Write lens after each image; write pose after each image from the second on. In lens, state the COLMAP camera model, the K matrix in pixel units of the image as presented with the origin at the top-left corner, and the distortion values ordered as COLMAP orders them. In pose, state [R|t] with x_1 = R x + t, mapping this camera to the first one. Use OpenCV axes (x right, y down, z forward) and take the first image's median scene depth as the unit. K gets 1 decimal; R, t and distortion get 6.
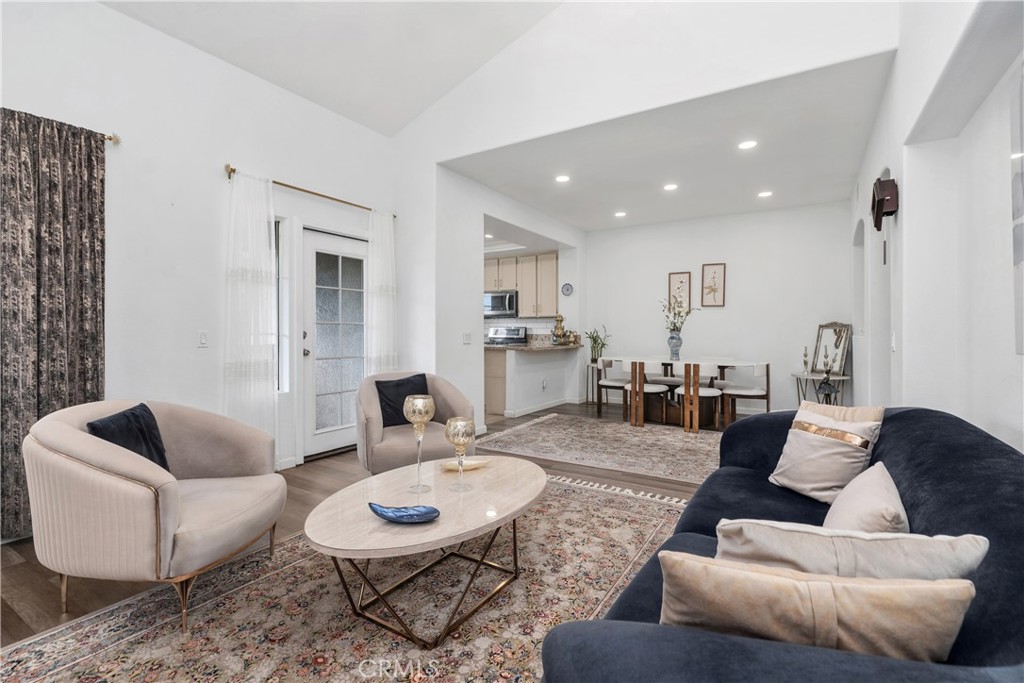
lens RADIAL K [[469.5, 0, 513.6], [0, 469.5, 329.4], [0, 0, 1]] dist [0.003057, -0.000129]
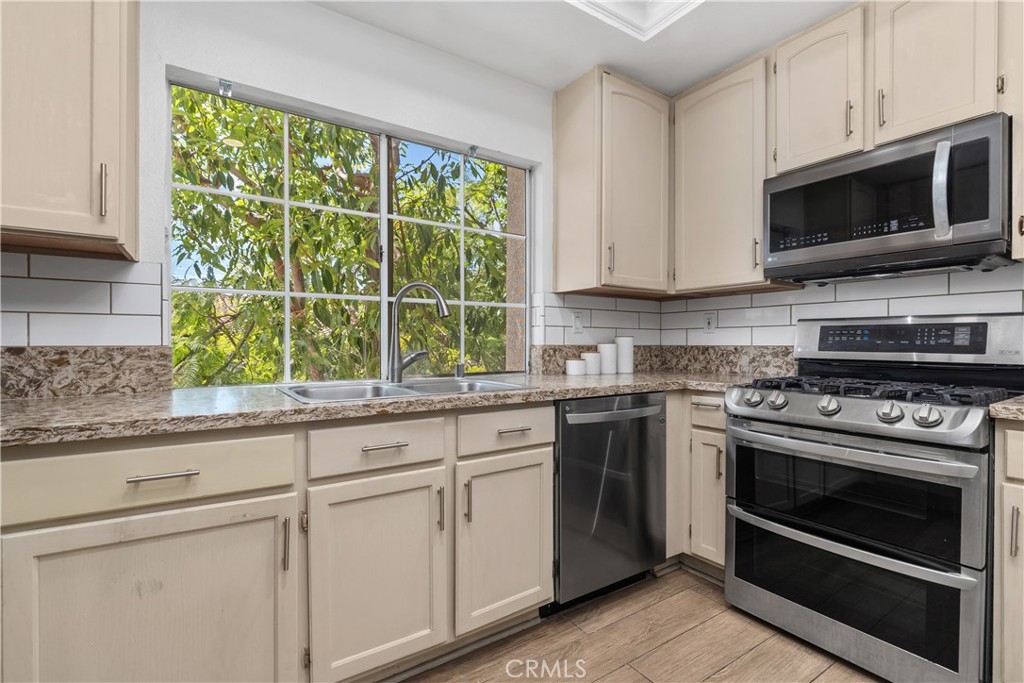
lens RADIAL K [[474.3, 0, 507.5], [0, 474.3, 343.8], [0, 0, 1]] dist [-0.001894, -0.000303]
pose [[0.908801, 0.002390, -0.417223, -0.127995], [0.001395, 0.999961, 0.008766, 0.009459], [0.417228, -0.008549, 0.908762, 1.005865]]
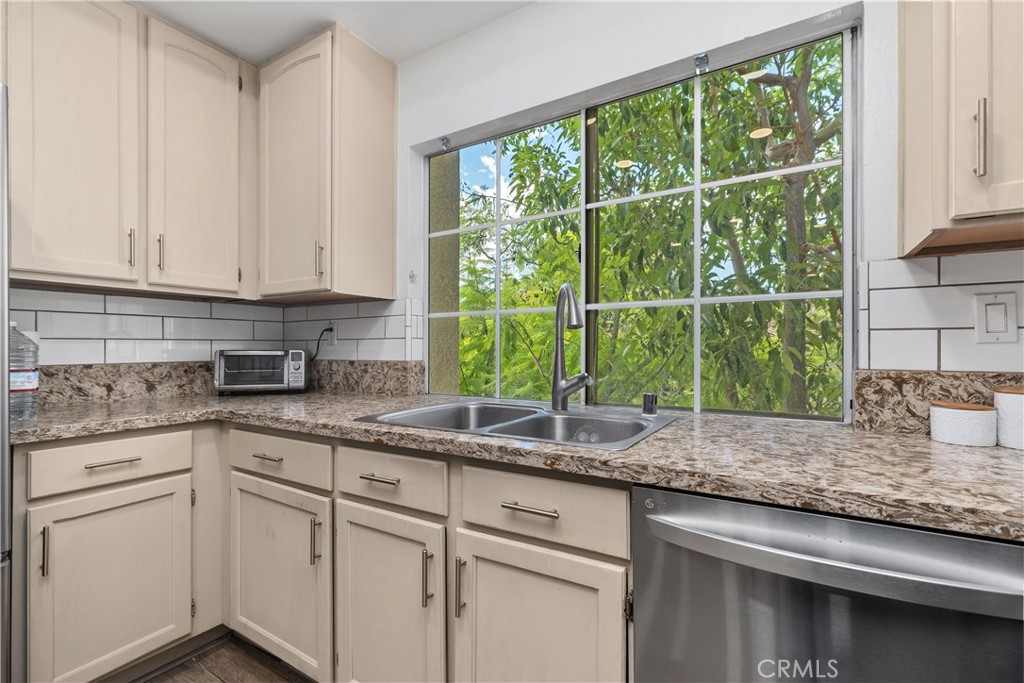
lens RADIAL K [[461.7, 0, 509.7], [0, 461.7, 342.7], [0, 0, 1]] dist [0.008767, -0.000509]
pose [[-0.005095, -0.010578, -0.999931, -0.071911], [0.010222, 0.999891, -0.010630, 0.003412], [0.999935, -0.010275, -0.004987, 1.250668]]
